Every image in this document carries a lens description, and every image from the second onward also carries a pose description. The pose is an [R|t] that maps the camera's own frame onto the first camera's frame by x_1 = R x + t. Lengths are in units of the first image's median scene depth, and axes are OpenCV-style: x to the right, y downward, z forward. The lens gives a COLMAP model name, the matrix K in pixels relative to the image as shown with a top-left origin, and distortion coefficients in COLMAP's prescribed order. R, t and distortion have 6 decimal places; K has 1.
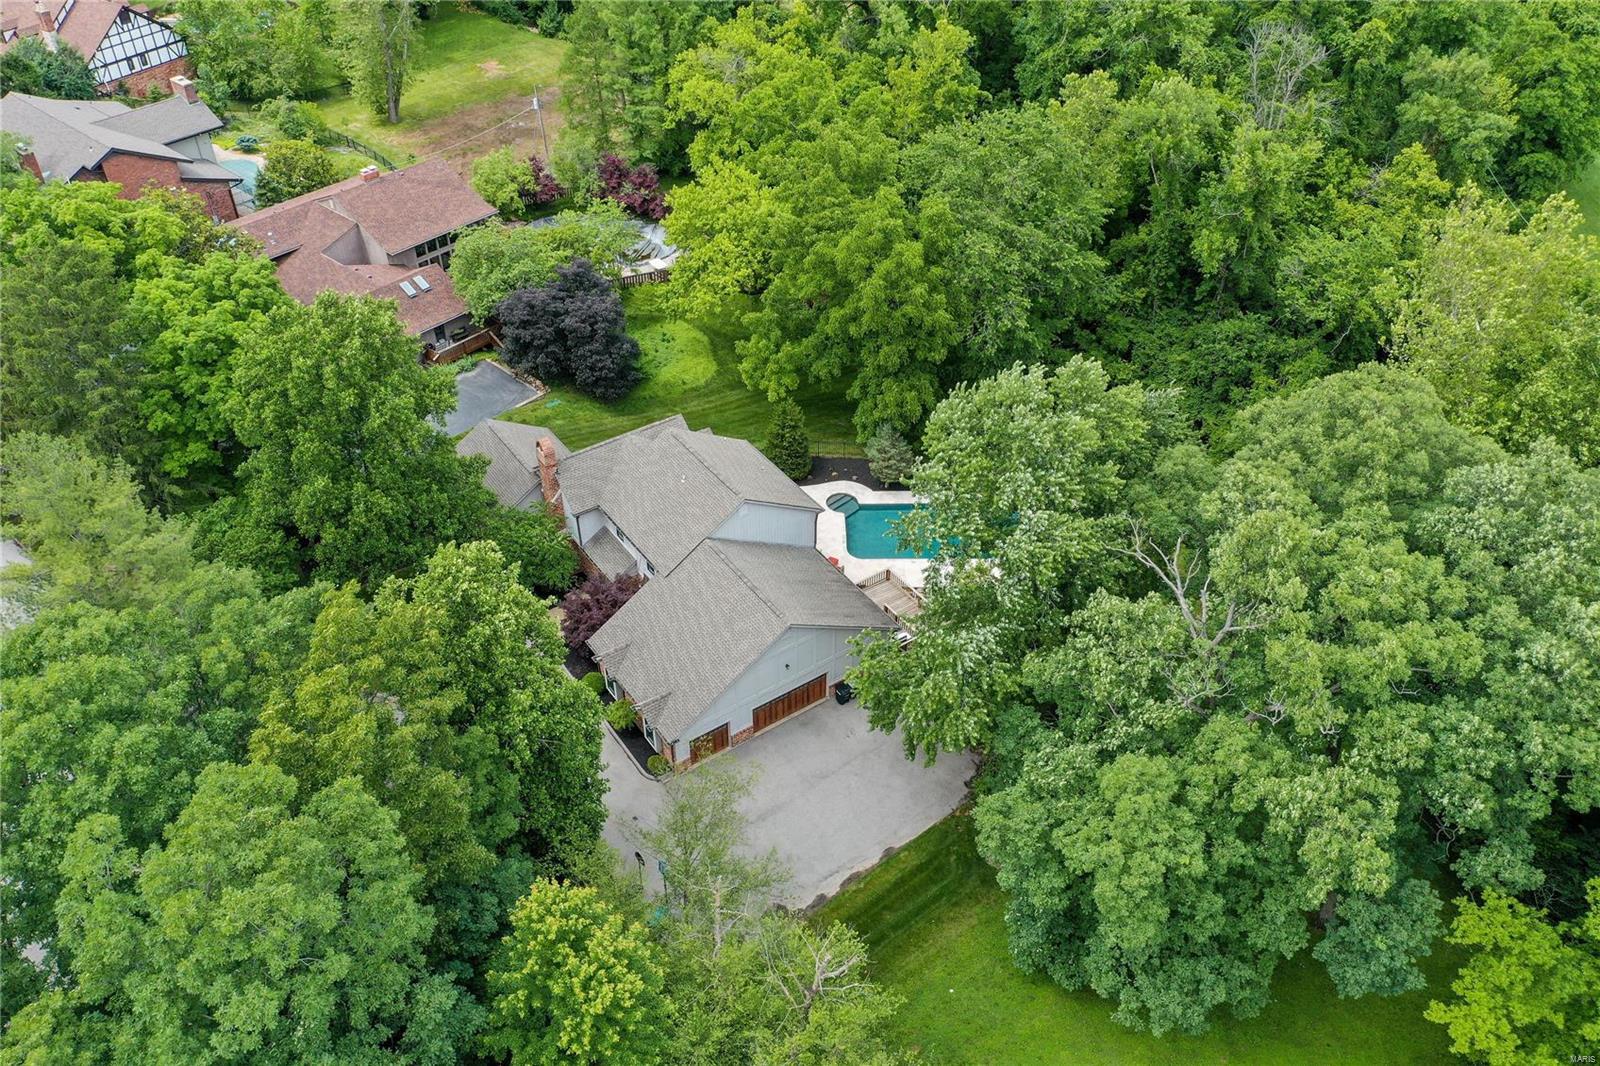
lens RADIAL K [[1252.6, 0, 800.9], [0, 1252.6, 536.8], [0, 0, 1]] dist [-0.012552, -0.006441]
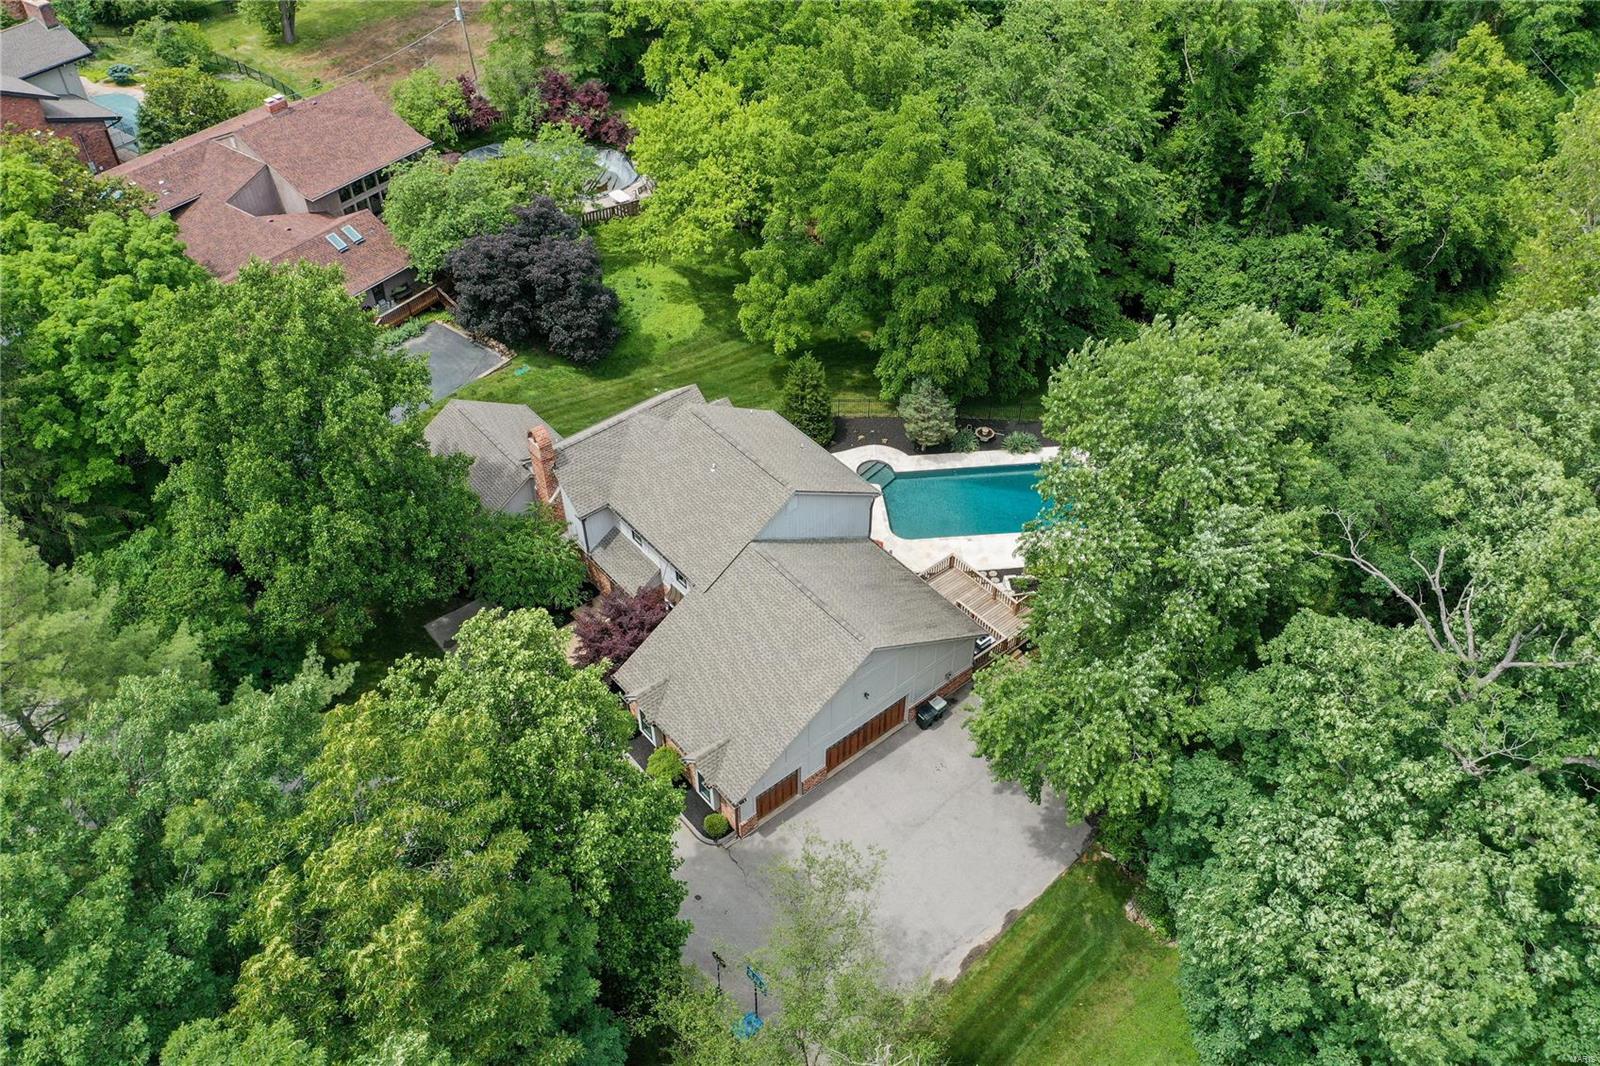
lens RADIAL K [[1252.6, 0, 800.1], [0, 1252.6, 532.7], [0, 0, 1]] dist [-0.012552, -0.006441]
pose [[0.996255, -0.060410, 0.061855, -0.078479], [0.056435, 0.996345, 0.064117, -0.046015], [-0.065502, -0.060386, 0.996024, 0.152813]]
